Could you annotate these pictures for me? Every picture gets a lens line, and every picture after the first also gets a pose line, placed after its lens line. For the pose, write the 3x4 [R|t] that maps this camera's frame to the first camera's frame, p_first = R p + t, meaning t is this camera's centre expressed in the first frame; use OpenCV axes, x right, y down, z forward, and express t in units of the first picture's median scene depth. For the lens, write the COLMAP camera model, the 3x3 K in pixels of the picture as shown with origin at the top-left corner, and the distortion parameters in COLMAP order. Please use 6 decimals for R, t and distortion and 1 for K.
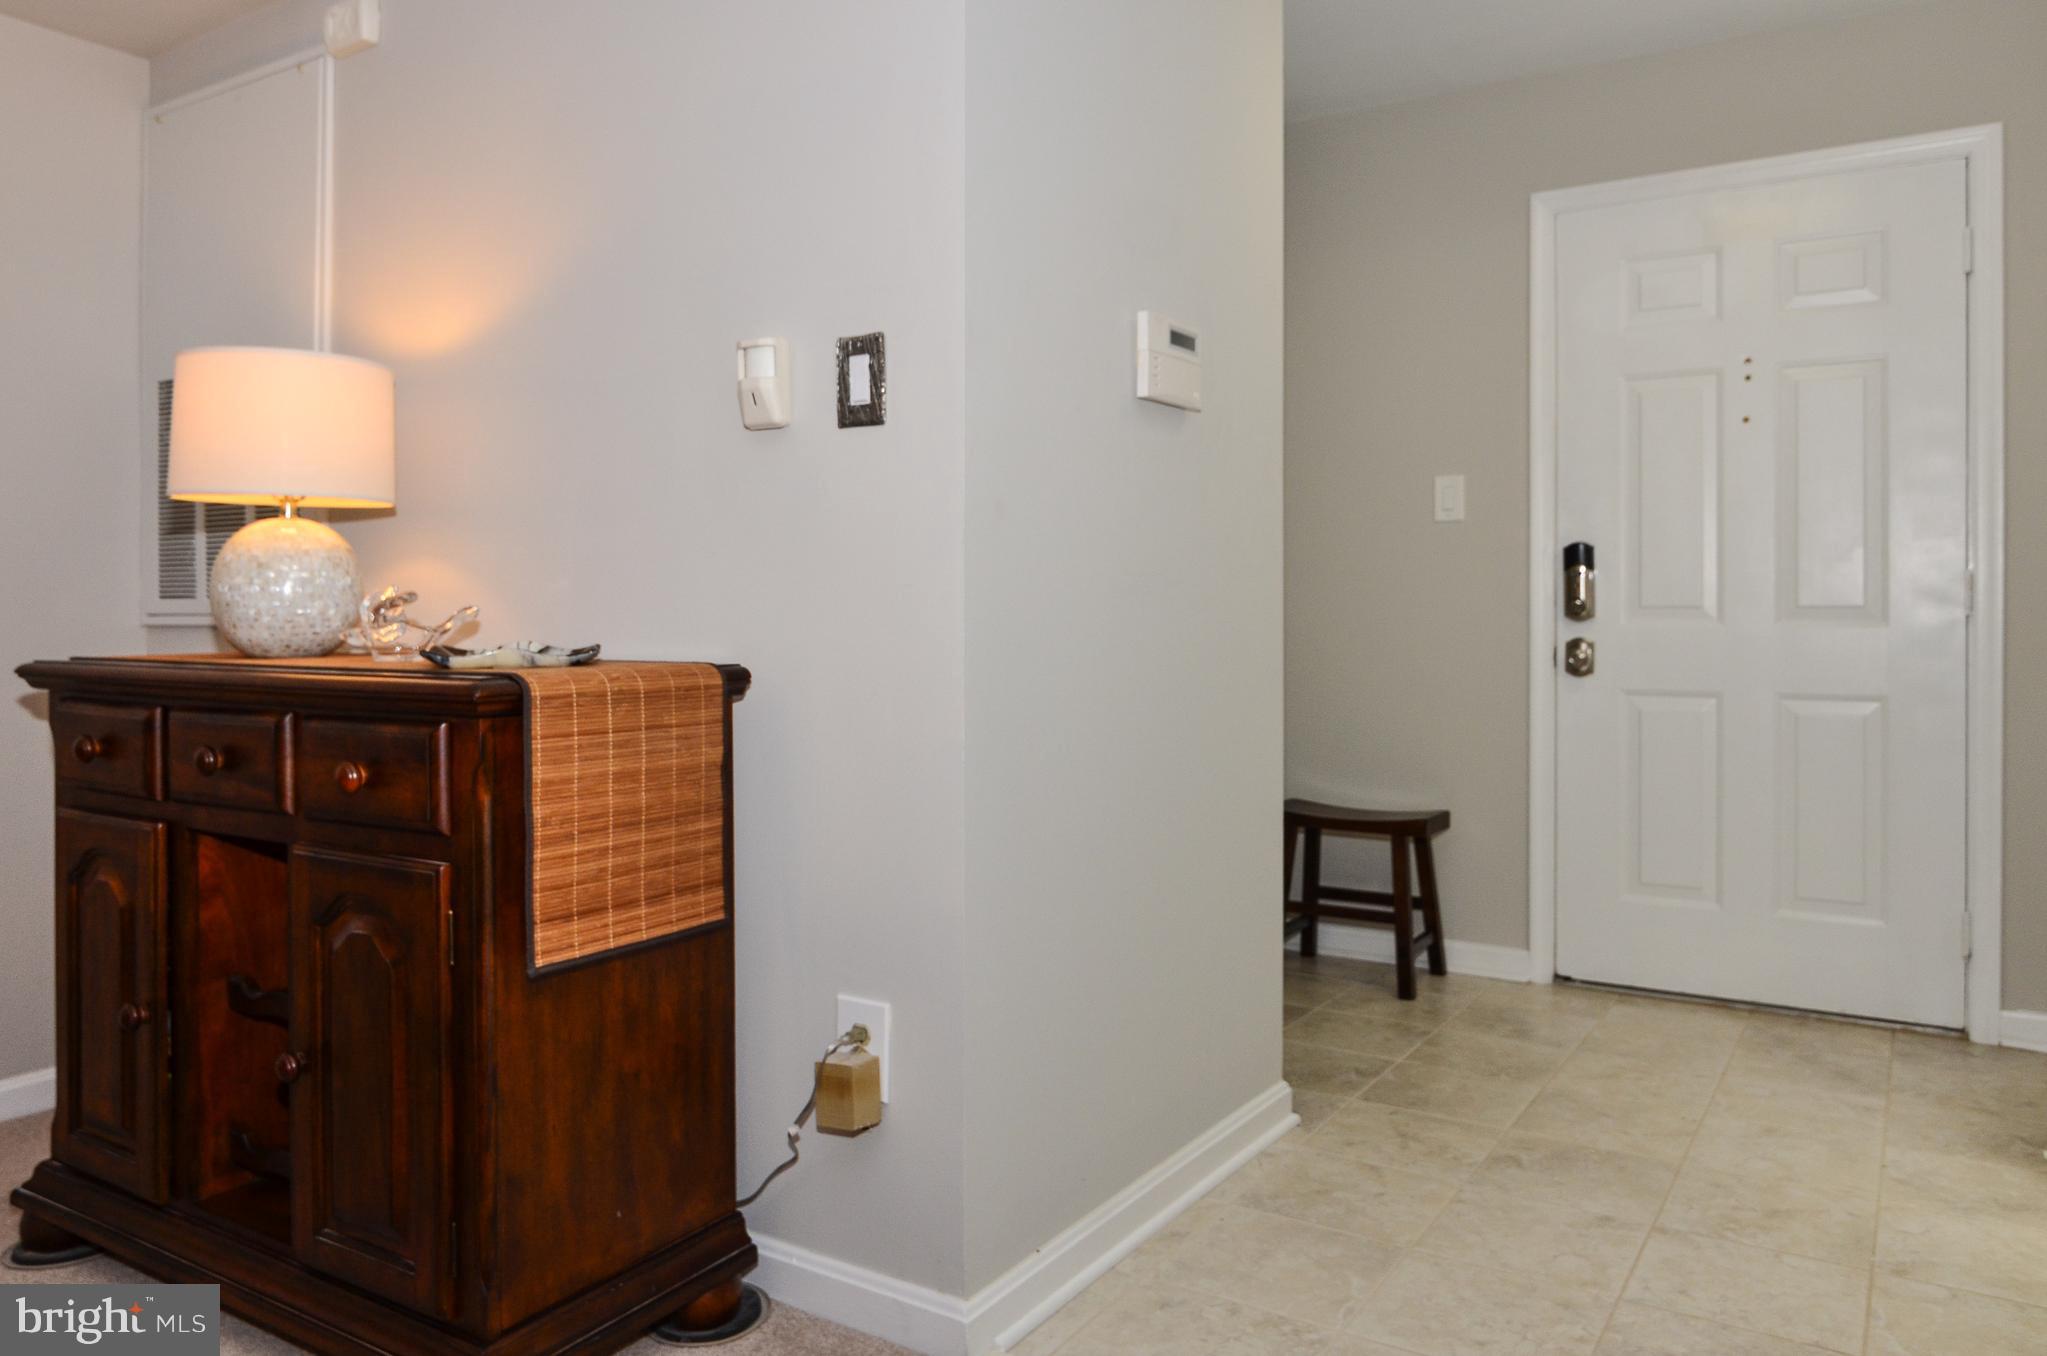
lens RADIAL K [[1449.9, 0, 1019.8], [0, 1449.9, 606.6], [0, 0, 1]] dist [-0.009413, -0.002122]
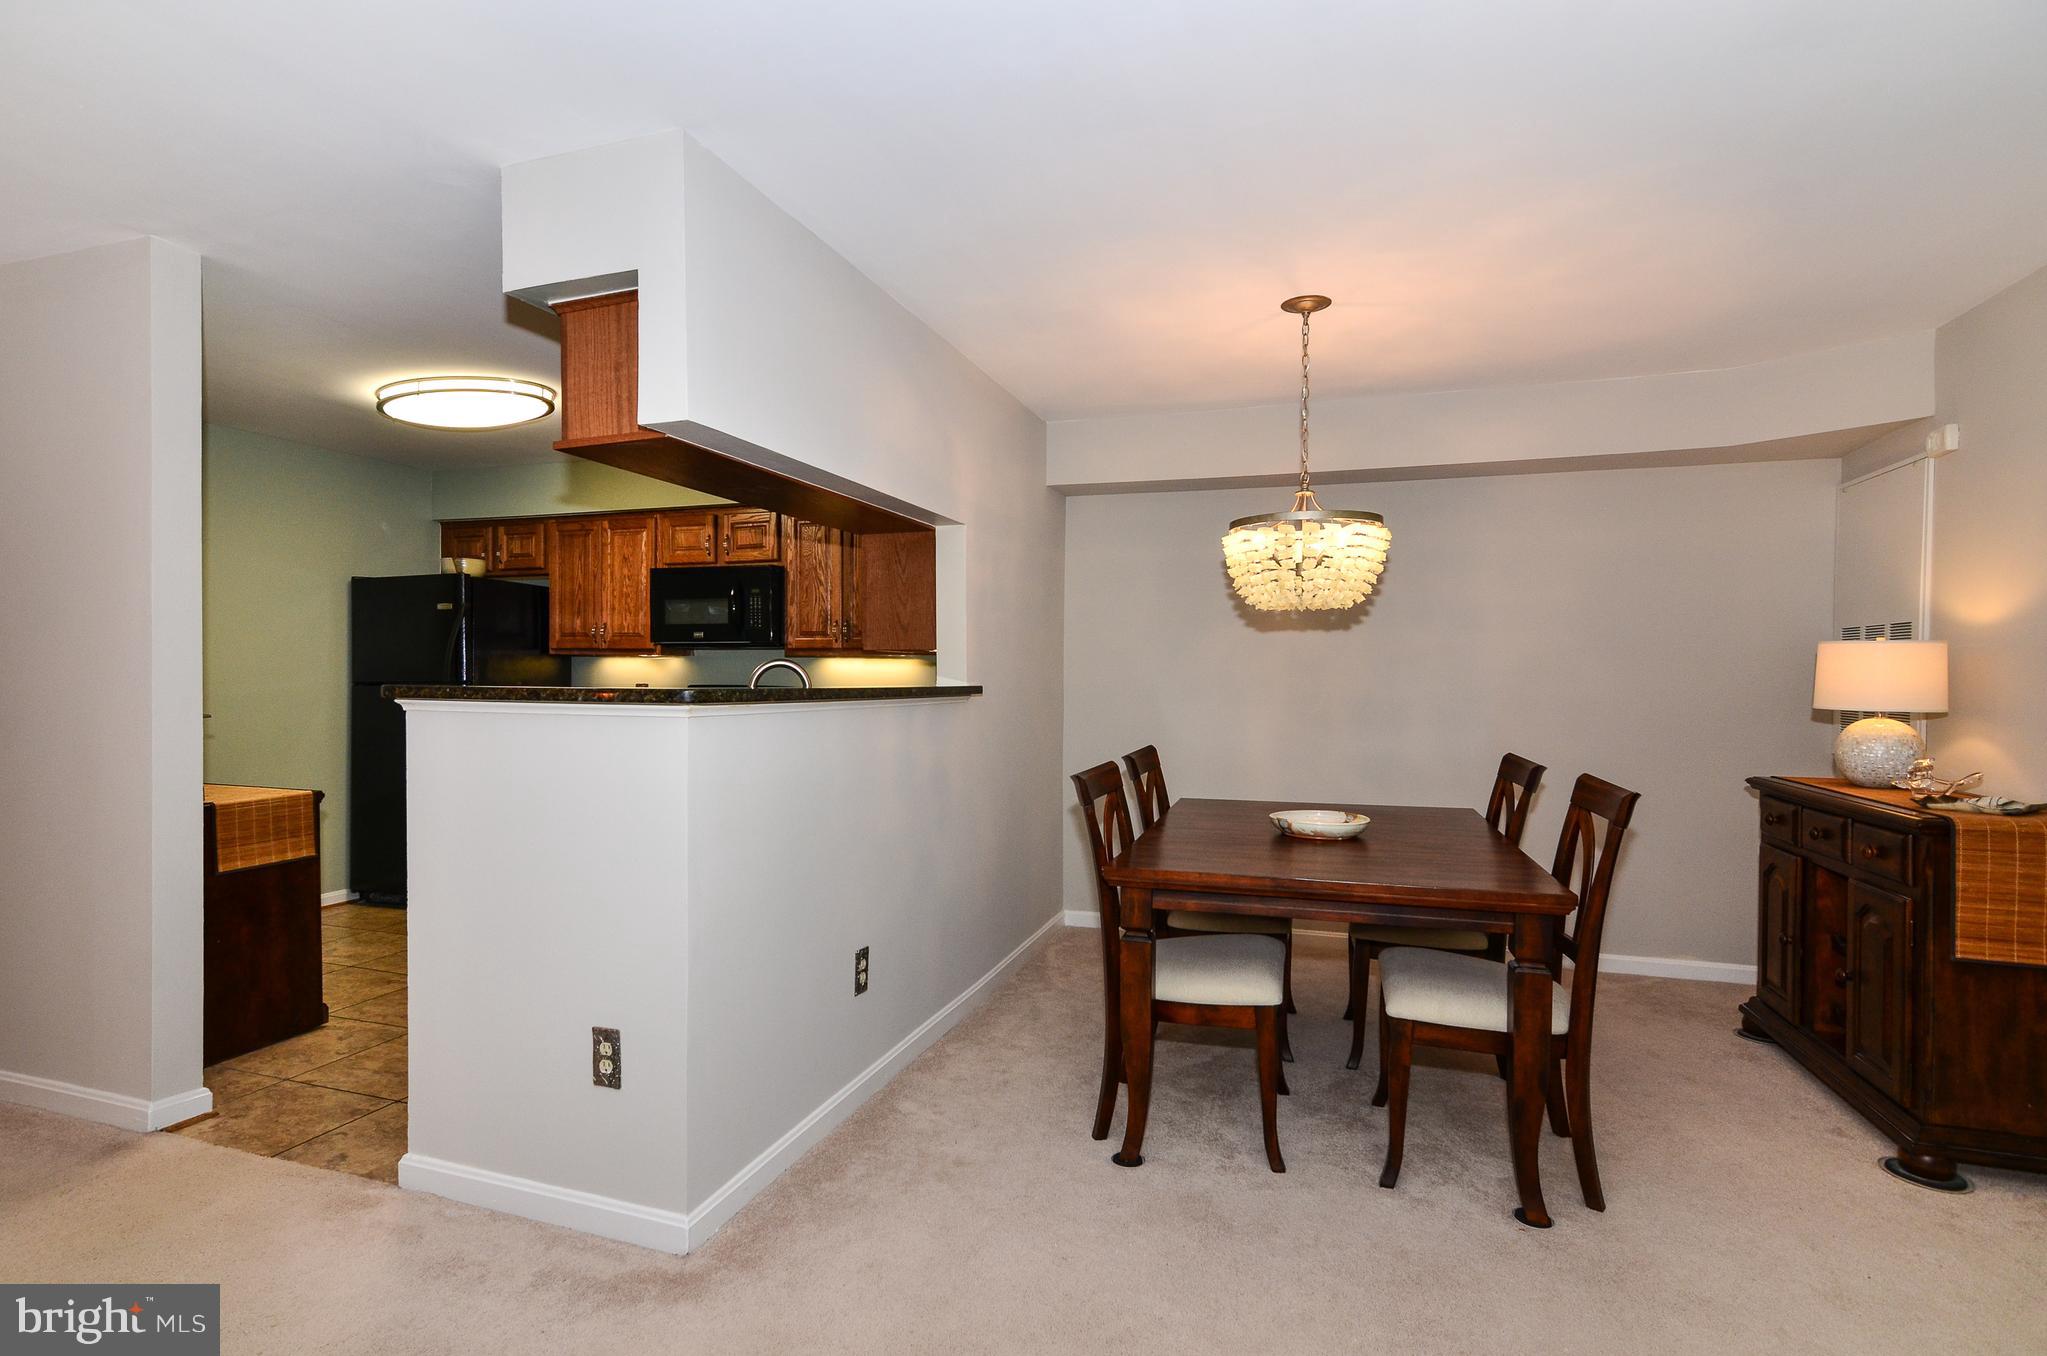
lens RADIAL K [[995.7, 0, 1015.7], [0, 995.7, 678.6], [0, 0, 1]] dist [-0.015526, 0.006984]
pose [[0.246131, 0.008887, -0.969196, 0.600731], [-0.011079, 0.999918, 0.006356, -0.126343], [0.969173, 0.009173, 0.246210, -0.572560]]
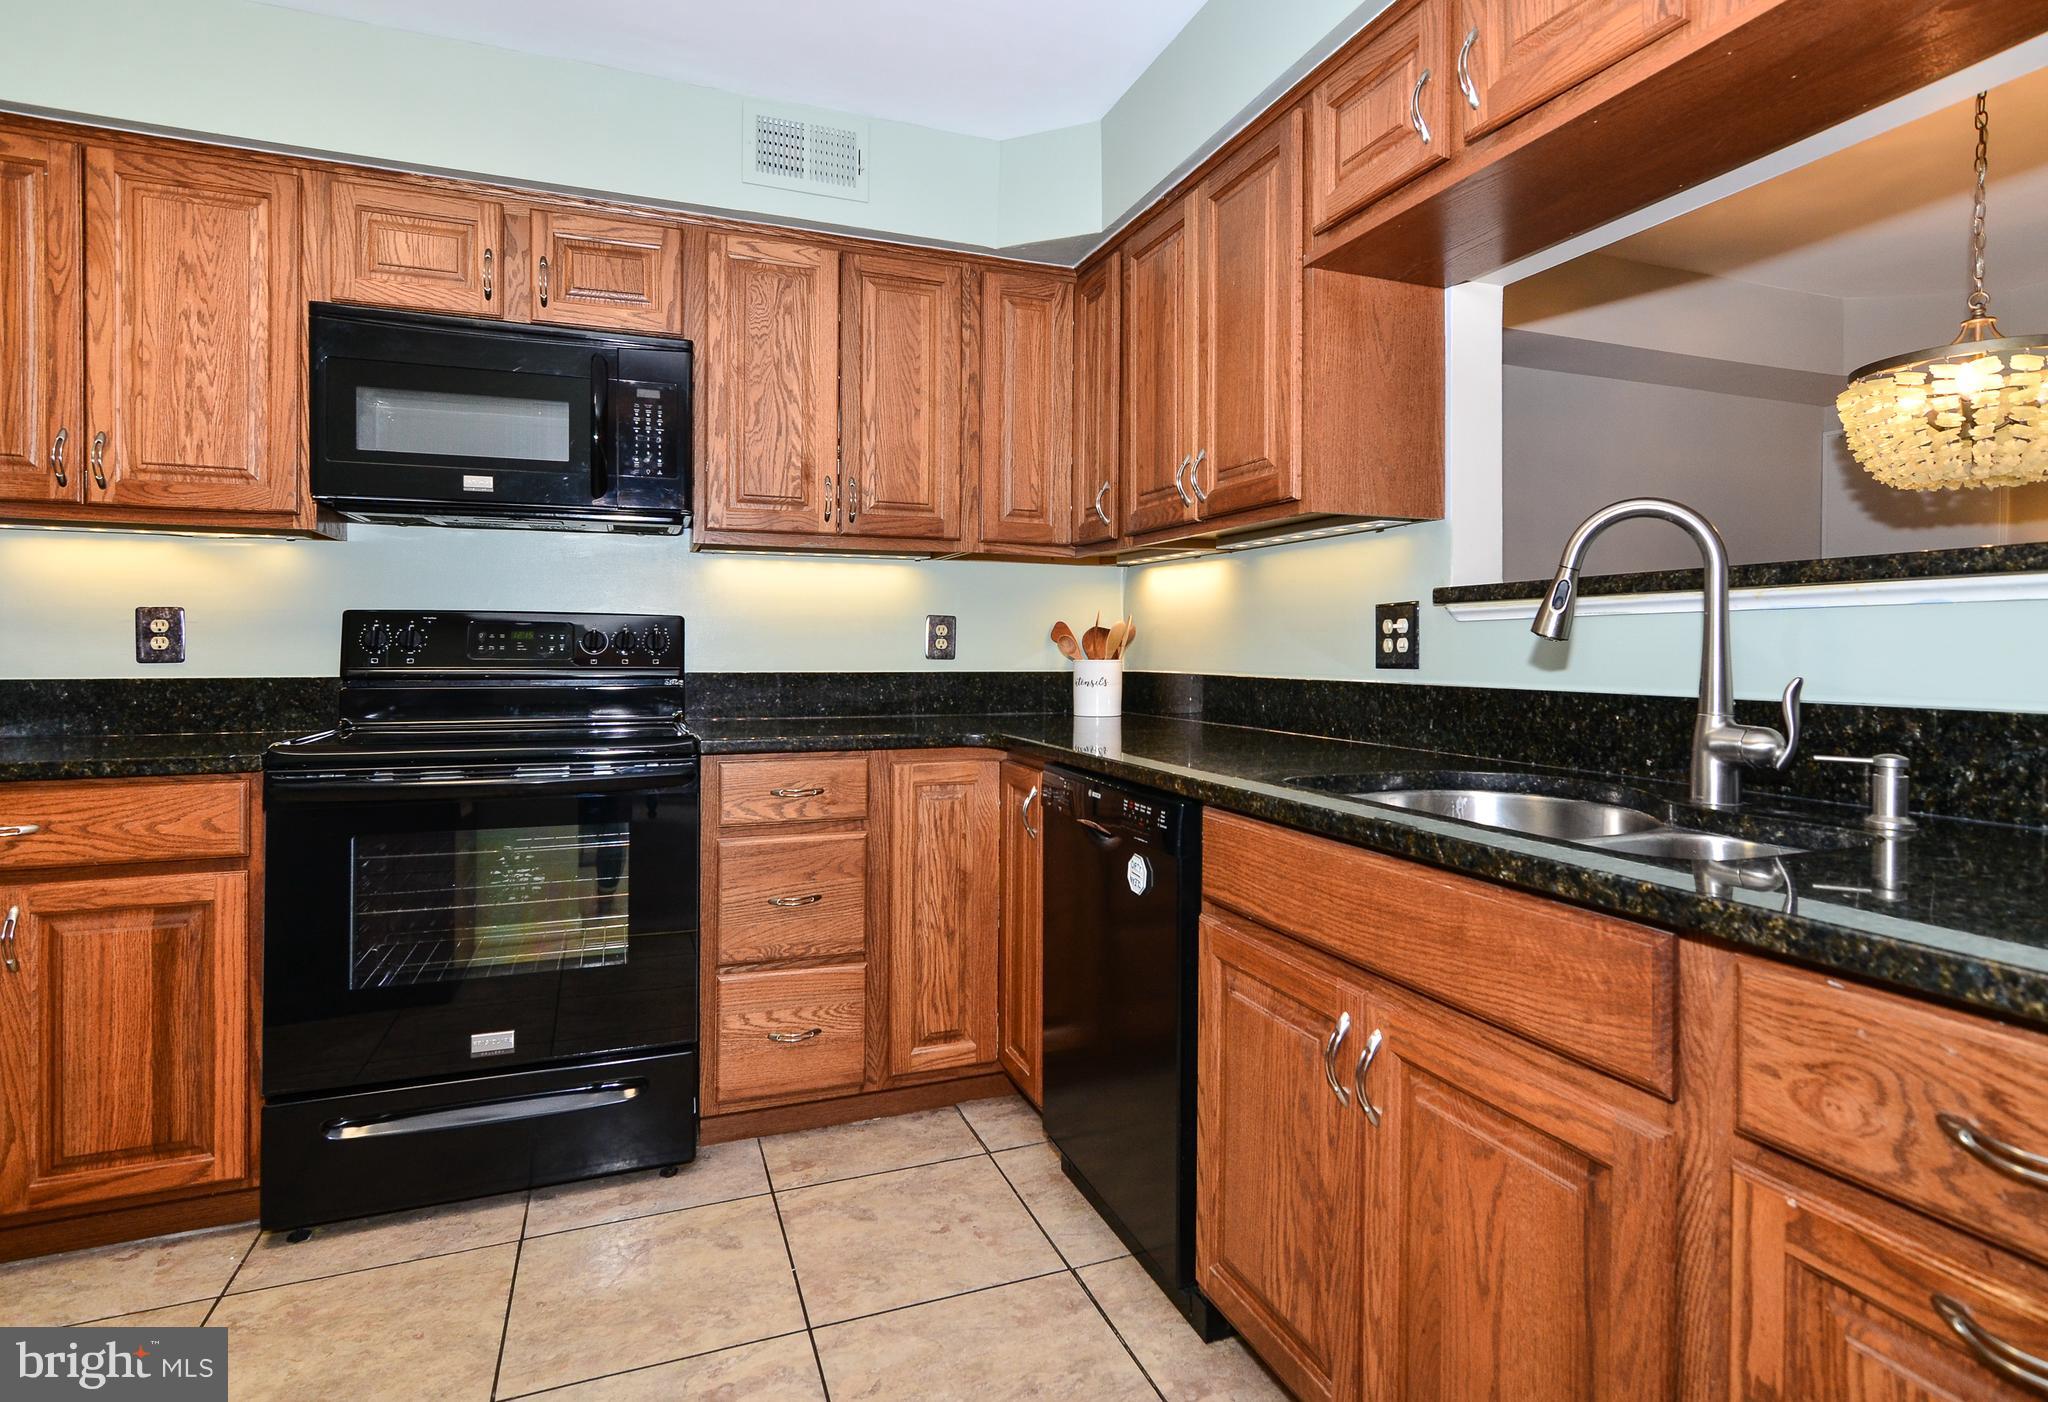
lens RADIAL K [[1066.4, 0, 1051.6], [0, 1066.4, 646.9], [0, 0, 1]] dist [-0.017229, 0.013049]
pose [[0.816453, 0.005620, -0.577384, -0.939788], [-0.007269, 0.999973, -0.000544, -0.042898], [0.577365, 0.004641, 0.816473, -1.308856]]
